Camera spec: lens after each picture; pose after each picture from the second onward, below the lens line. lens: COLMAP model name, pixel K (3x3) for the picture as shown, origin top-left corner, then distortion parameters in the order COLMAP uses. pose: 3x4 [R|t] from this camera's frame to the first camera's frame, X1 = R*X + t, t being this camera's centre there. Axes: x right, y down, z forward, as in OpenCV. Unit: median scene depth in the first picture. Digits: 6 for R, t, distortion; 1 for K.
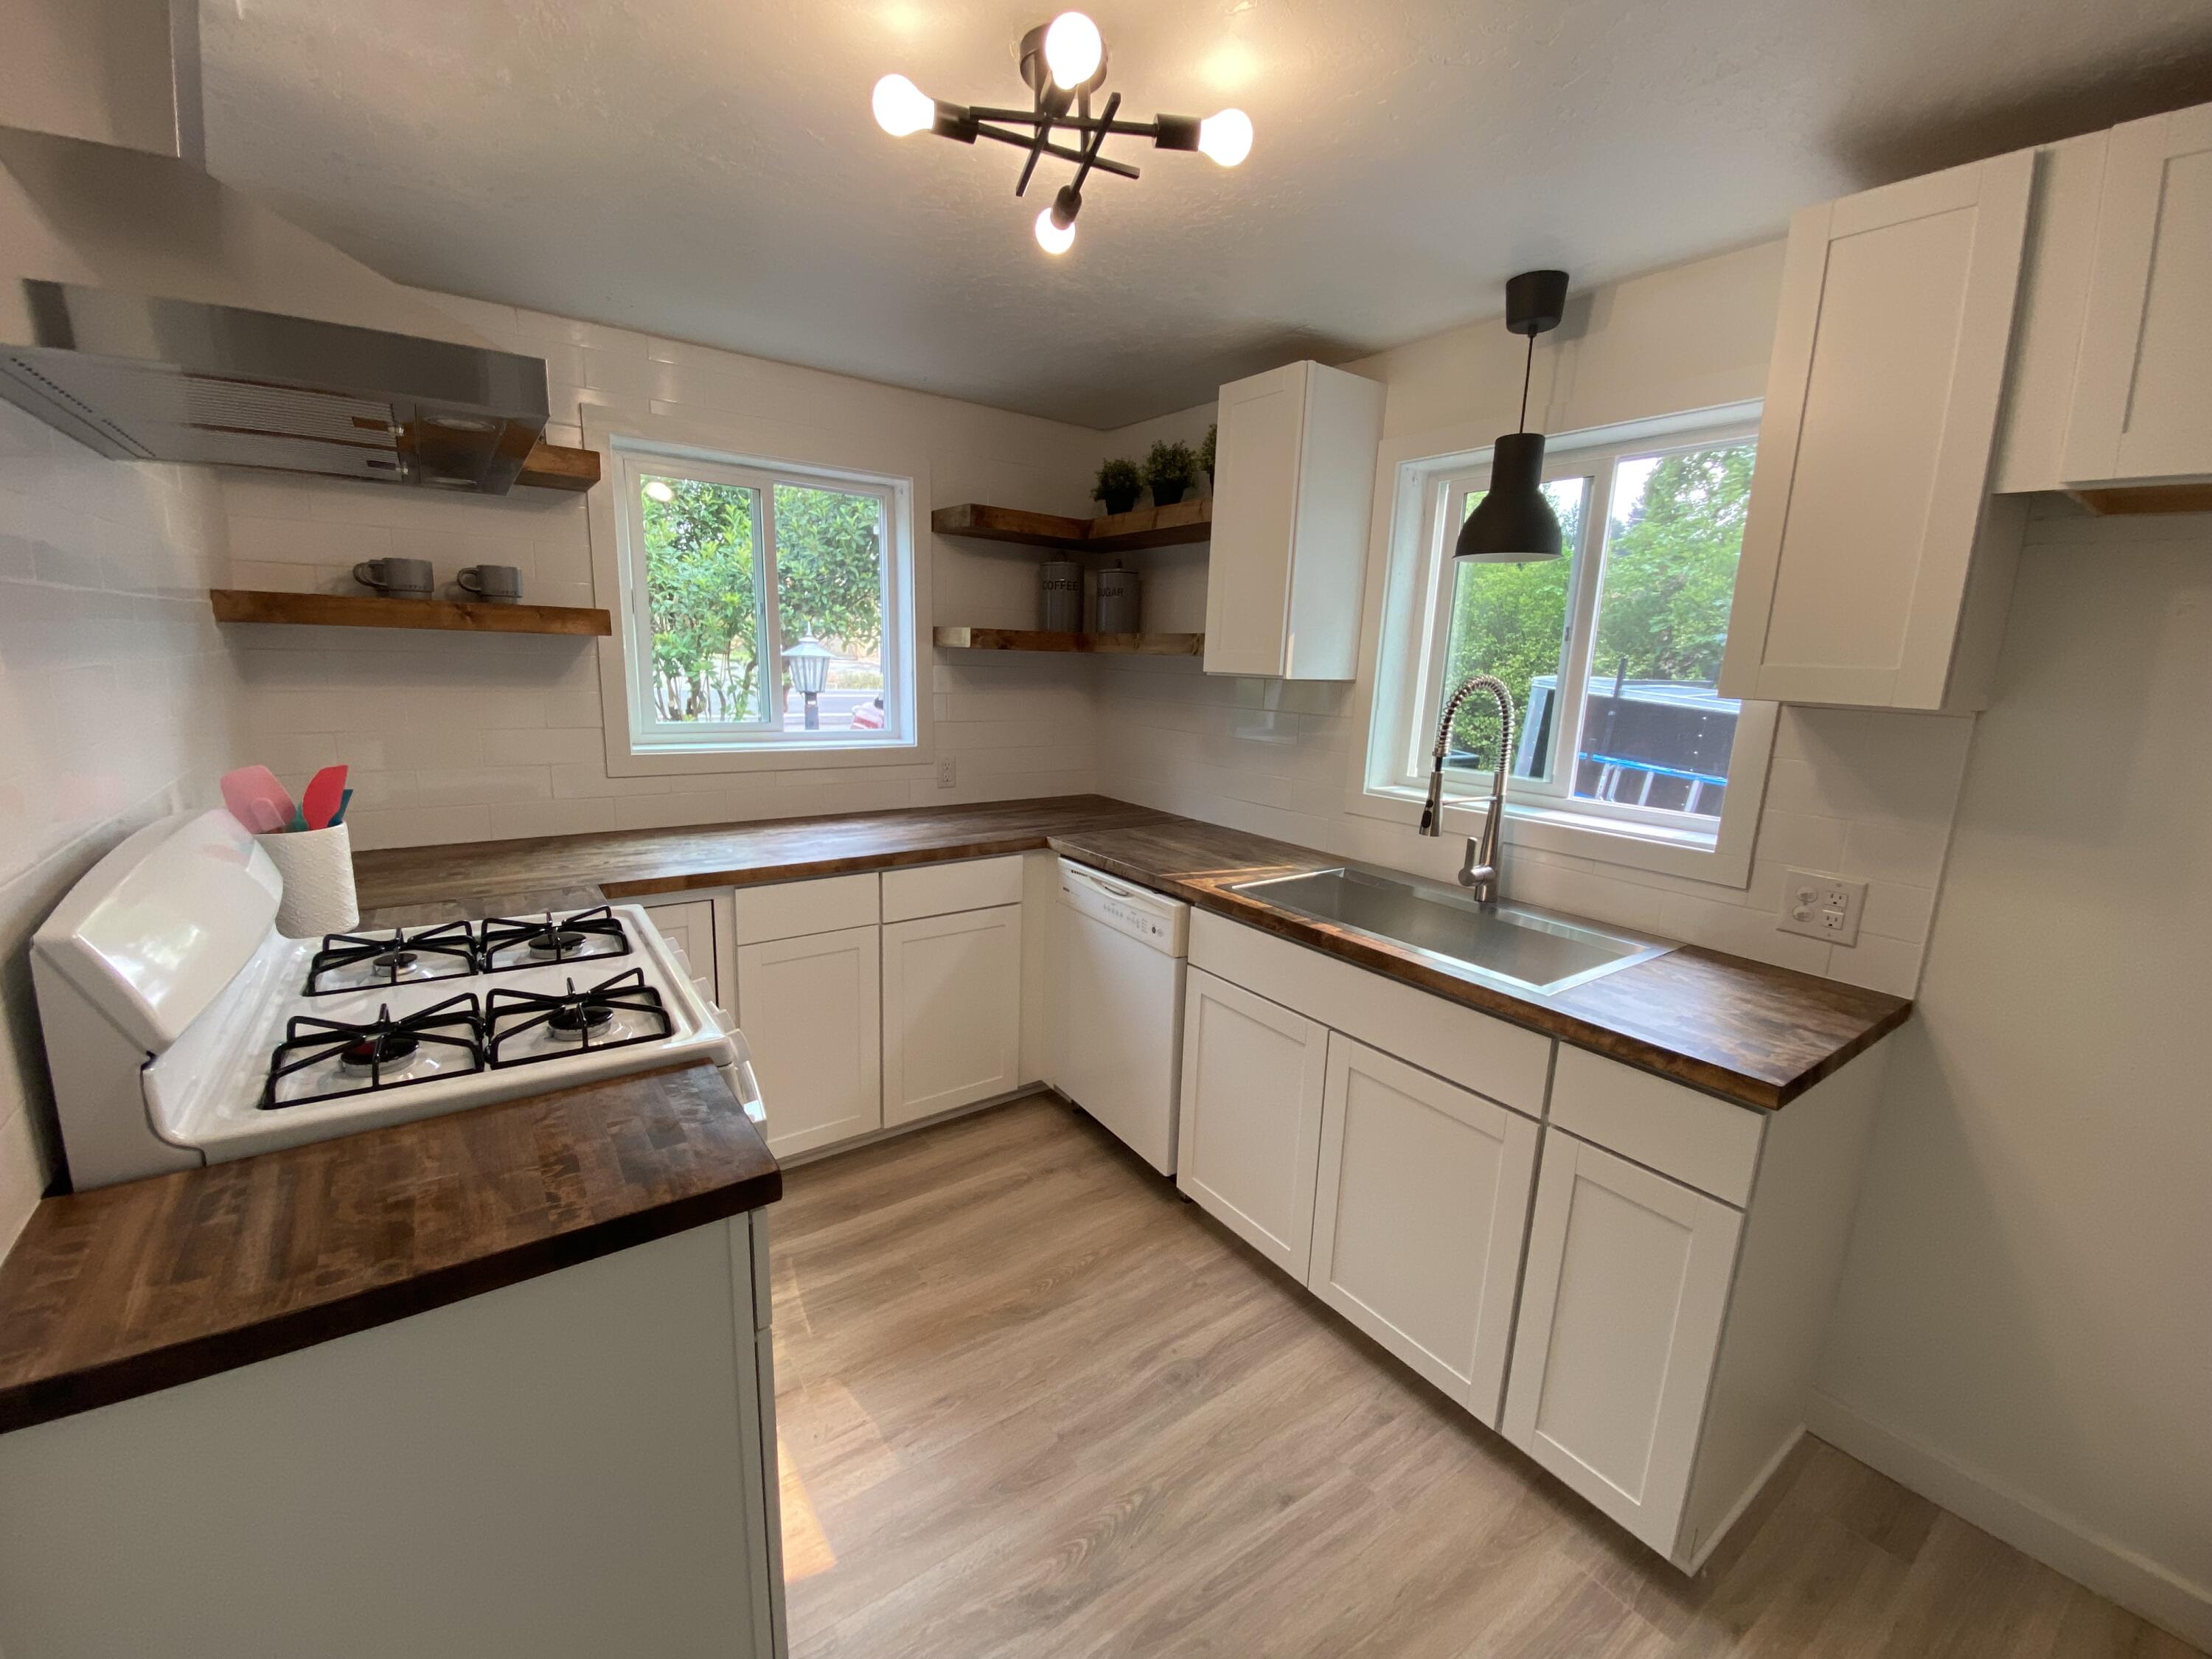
lens RADIAL K [[893.0, 0, 1102.3], [0, 893.0, 825.4], [0, 0, 1]] dist [0.003109, -0.001775]
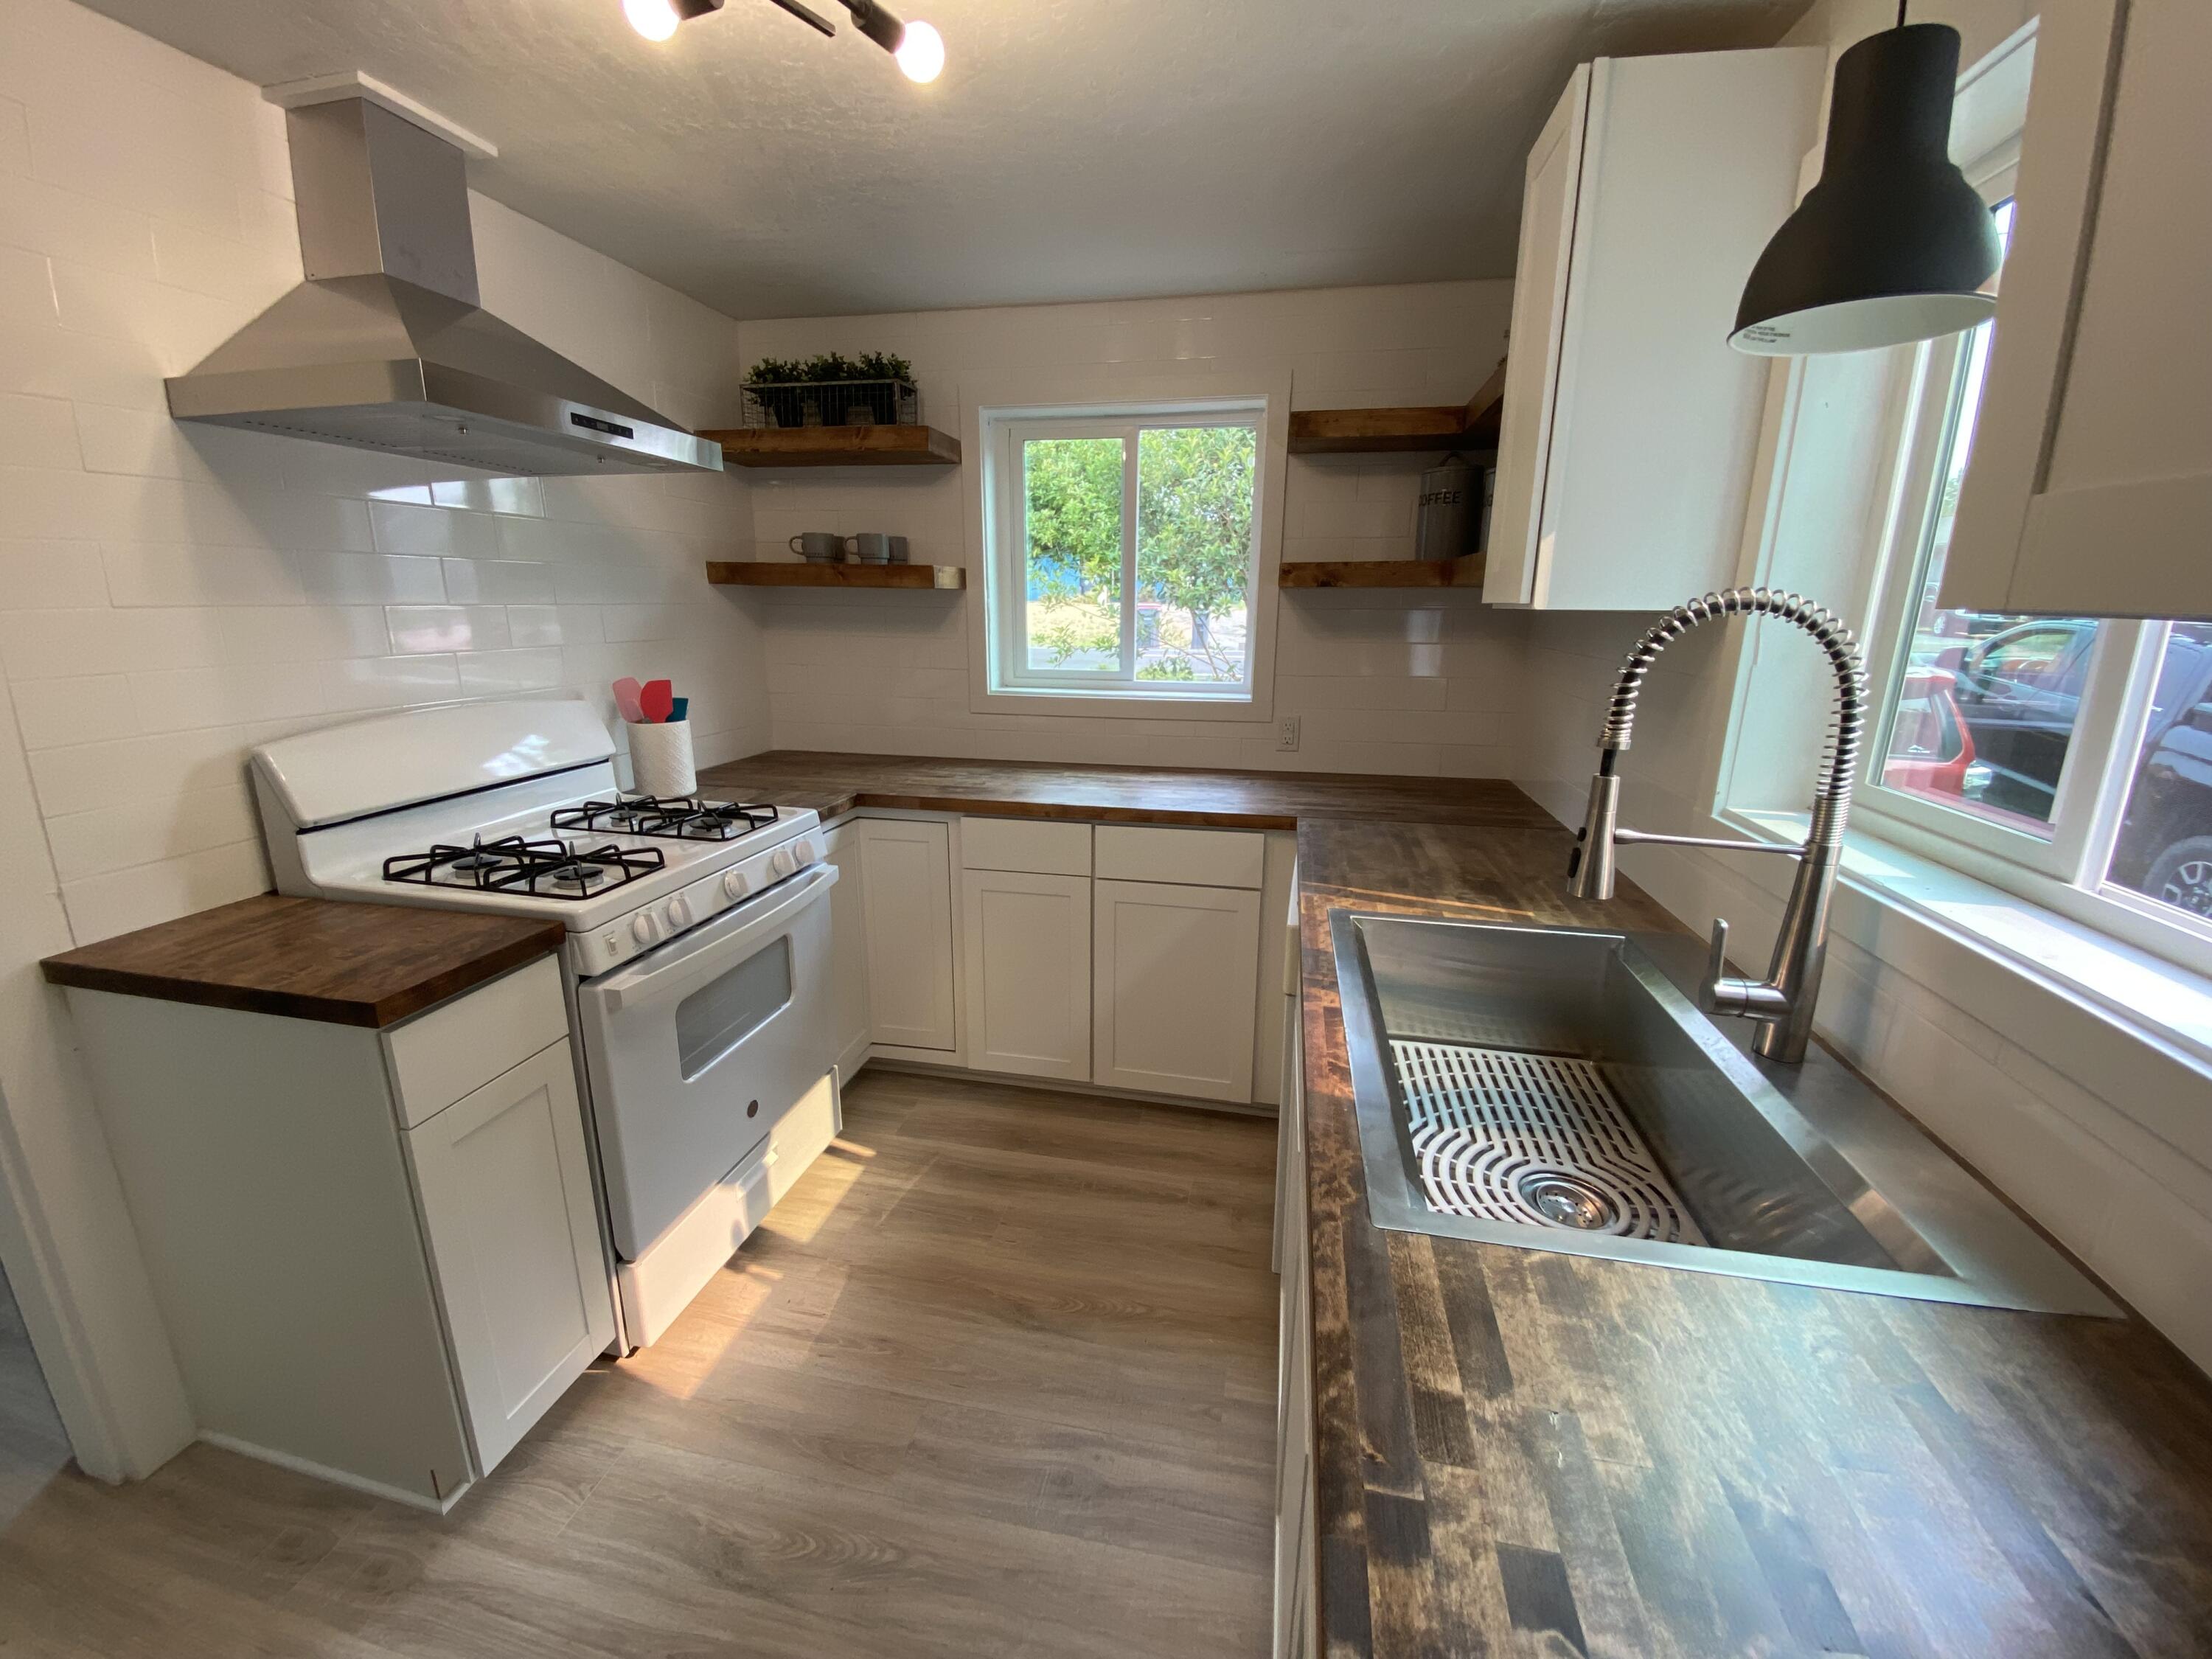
lens RADIAL K [[893.0, 0, 1102.3], [0, 893.0, 827.2], [0, 0, 1]] dist [0.003109, -0.001775]
pose [[0.677122, 0.152043, -0.719992, 0.471535], [-0.123981, 0.988007, 0.092042, -0.035101], [0.725351, 0.026942, 0.687852, 0.360692]]
